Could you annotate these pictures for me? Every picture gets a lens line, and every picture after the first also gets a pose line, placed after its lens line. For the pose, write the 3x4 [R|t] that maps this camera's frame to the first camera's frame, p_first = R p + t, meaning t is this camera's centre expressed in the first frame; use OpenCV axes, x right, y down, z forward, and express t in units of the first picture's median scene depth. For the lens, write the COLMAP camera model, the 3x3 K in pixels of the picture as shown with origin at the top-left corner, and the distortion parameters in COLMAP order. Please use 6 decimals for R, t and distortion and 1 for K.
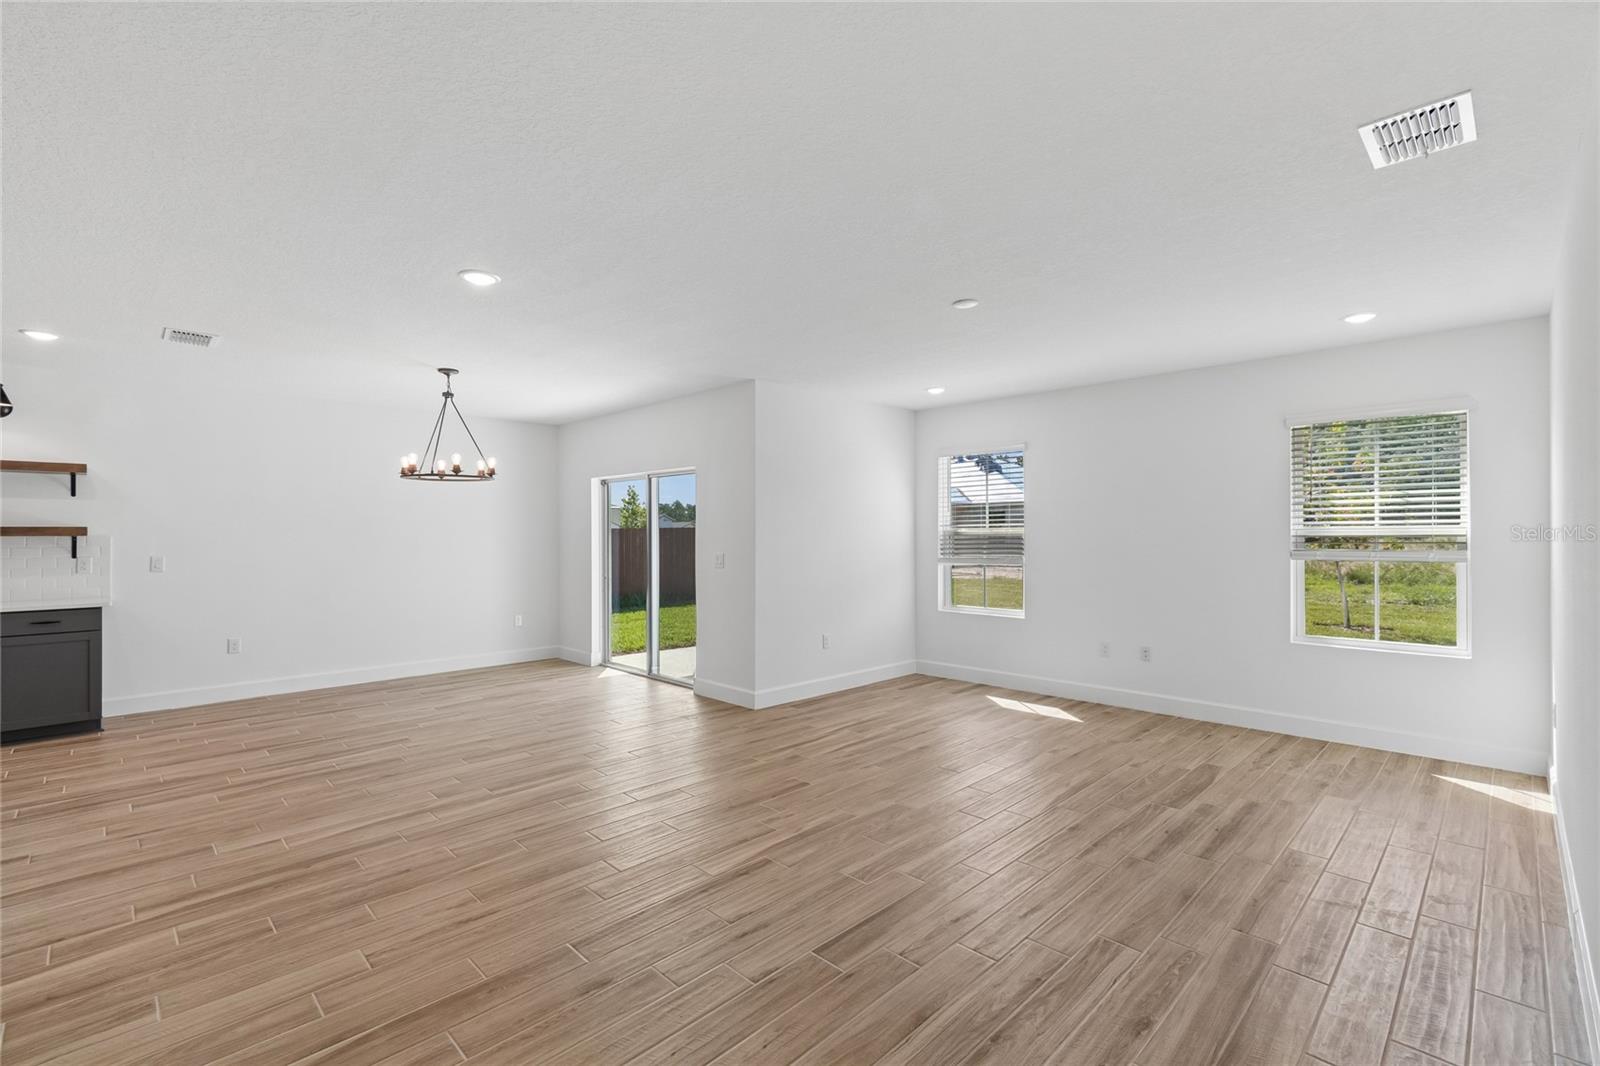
lens RADIAL K [[706.8, 0, 789.1], [0, 706.8, 534.3], [0, 0, 1]] dist [0.000430, 0.000413]
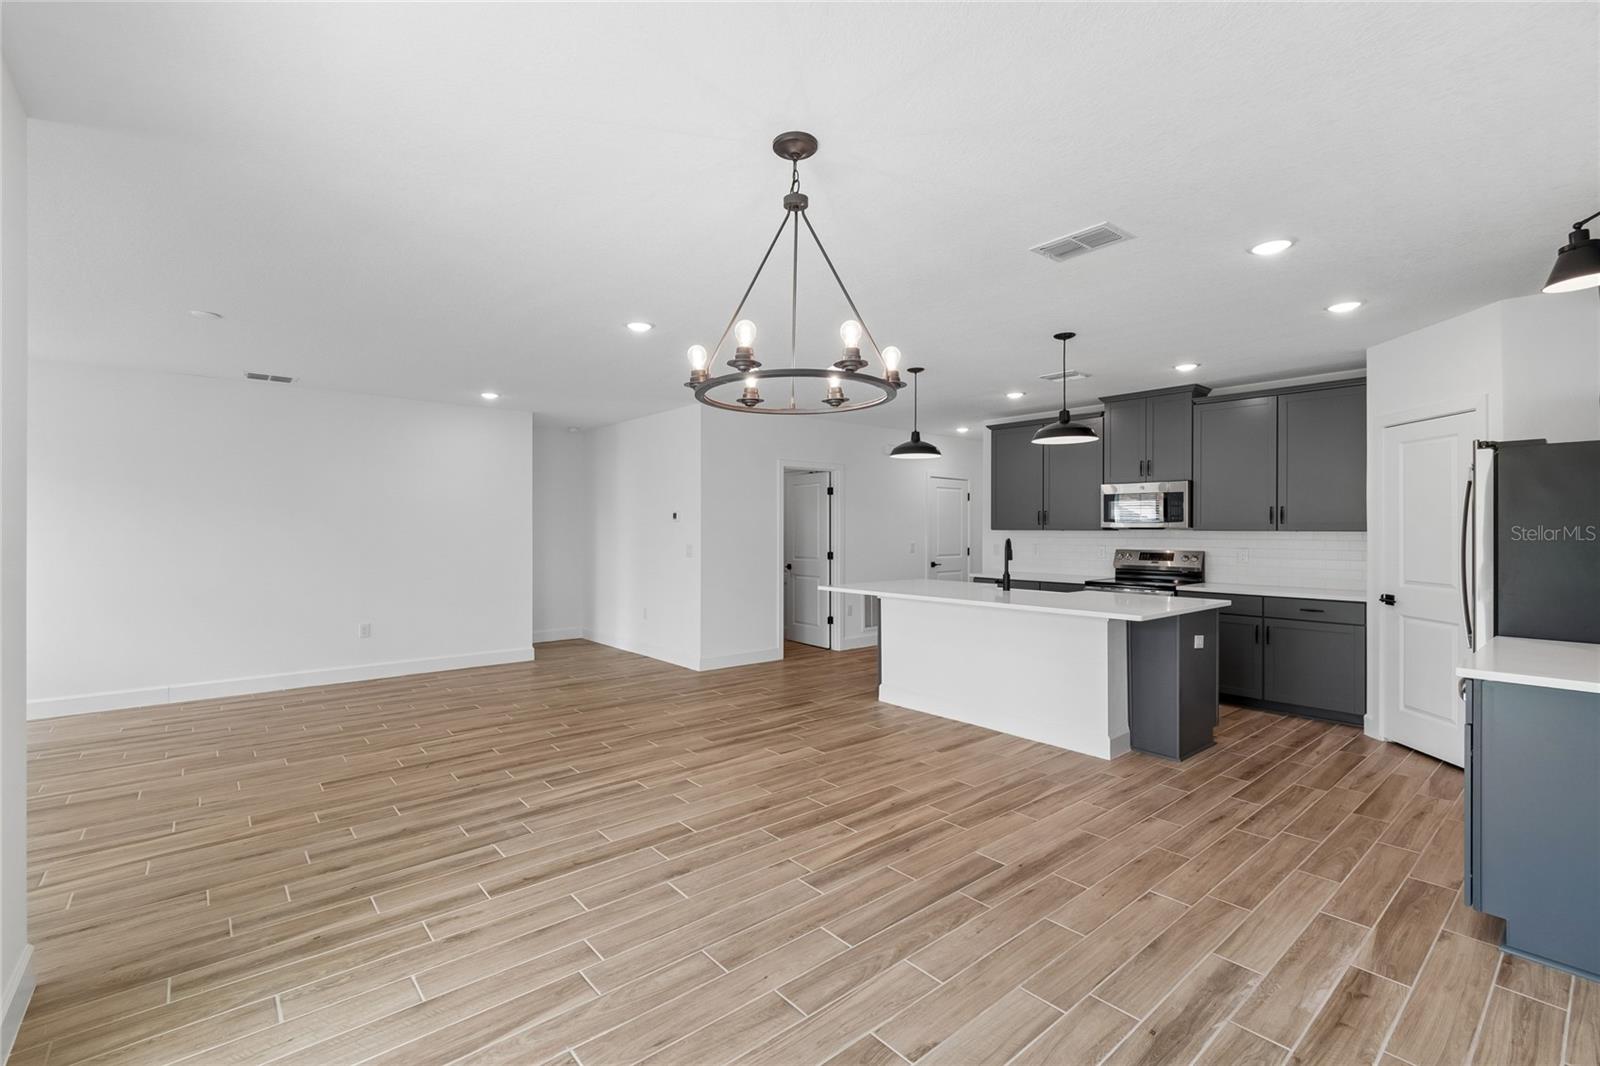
lens RADIAL K [[705.6, 0, 786.2], [0, 705.6, 525.2], [0, 0, 1]] dist [0.003314, -0.000230]
pose [[-0.997064, 0.000932, 0.076564, -0.575194], [0.000495, 0.999984, -0.005721, 0.001536], [-0.076568, -0.005666, -0.997048, 1.615176]]
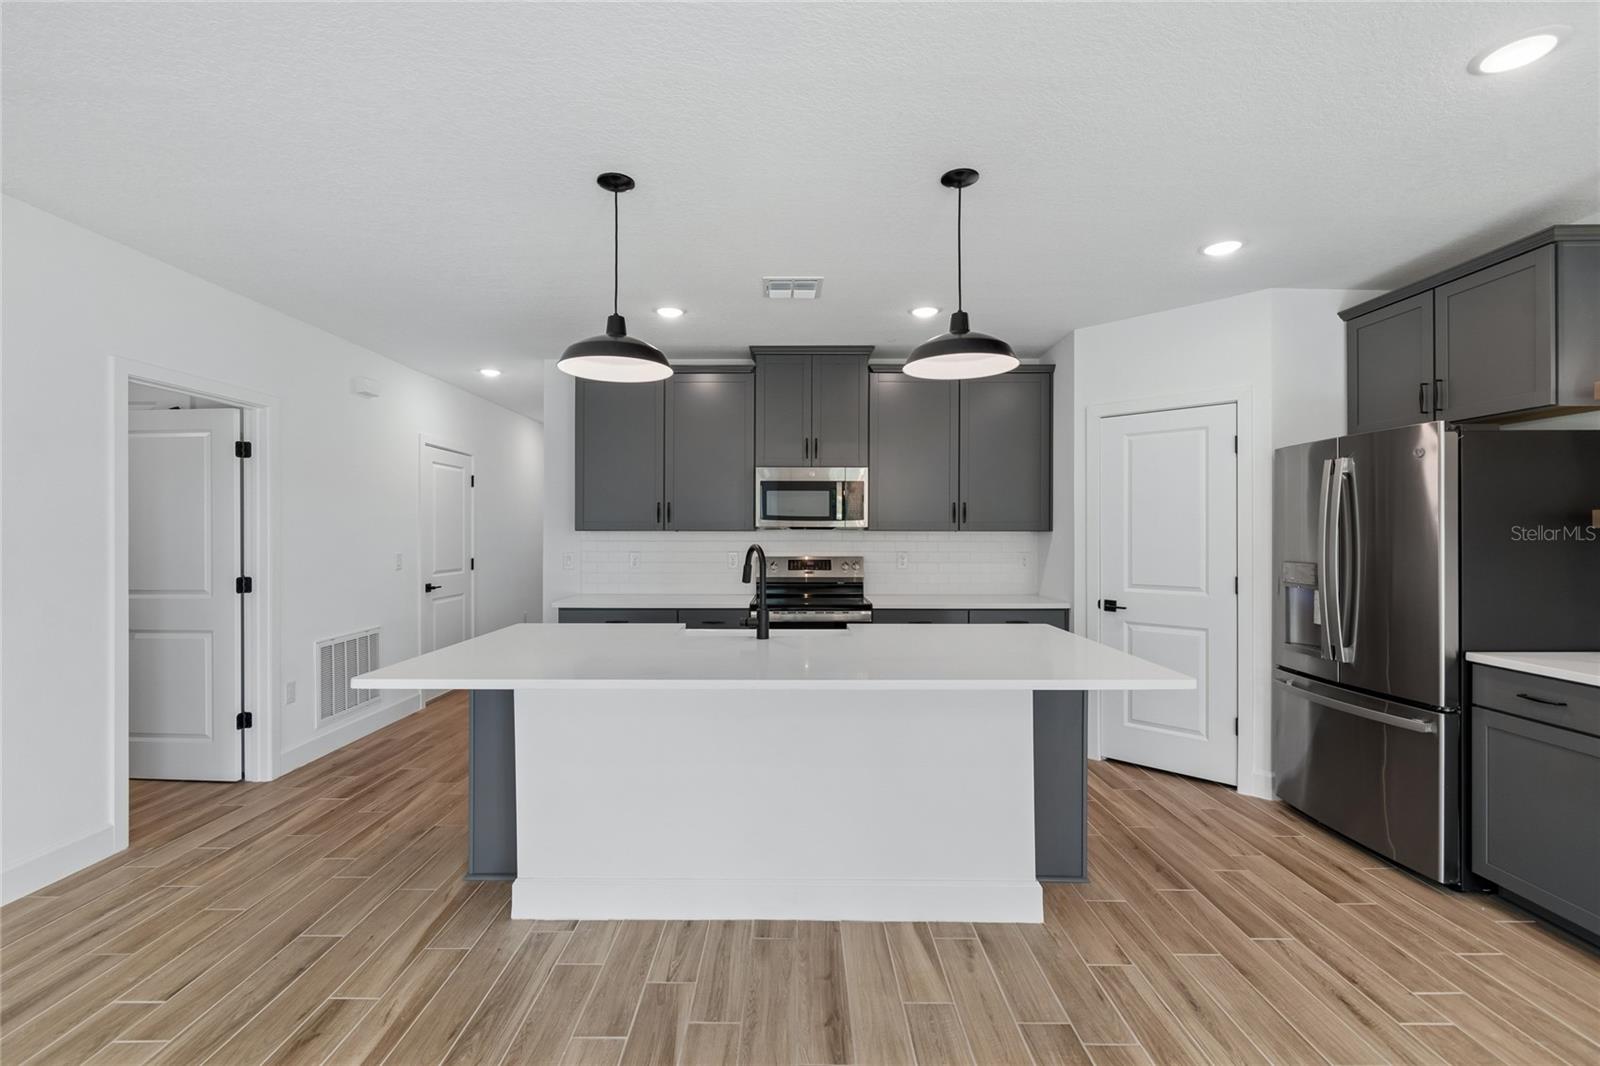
lens RADIAL K [[709.2, 0, 796.4], [0, 709.2, 535.3], [0, 0, 1]] dist [0.001416, 0.000319]
pose [[-0.700947, 0.006067, -0.713187, -0.409511], [0.001630, 0.999975, 0.006905, 0.003214], [0.713211, 0.003678, -0.700939, 0.914335]]
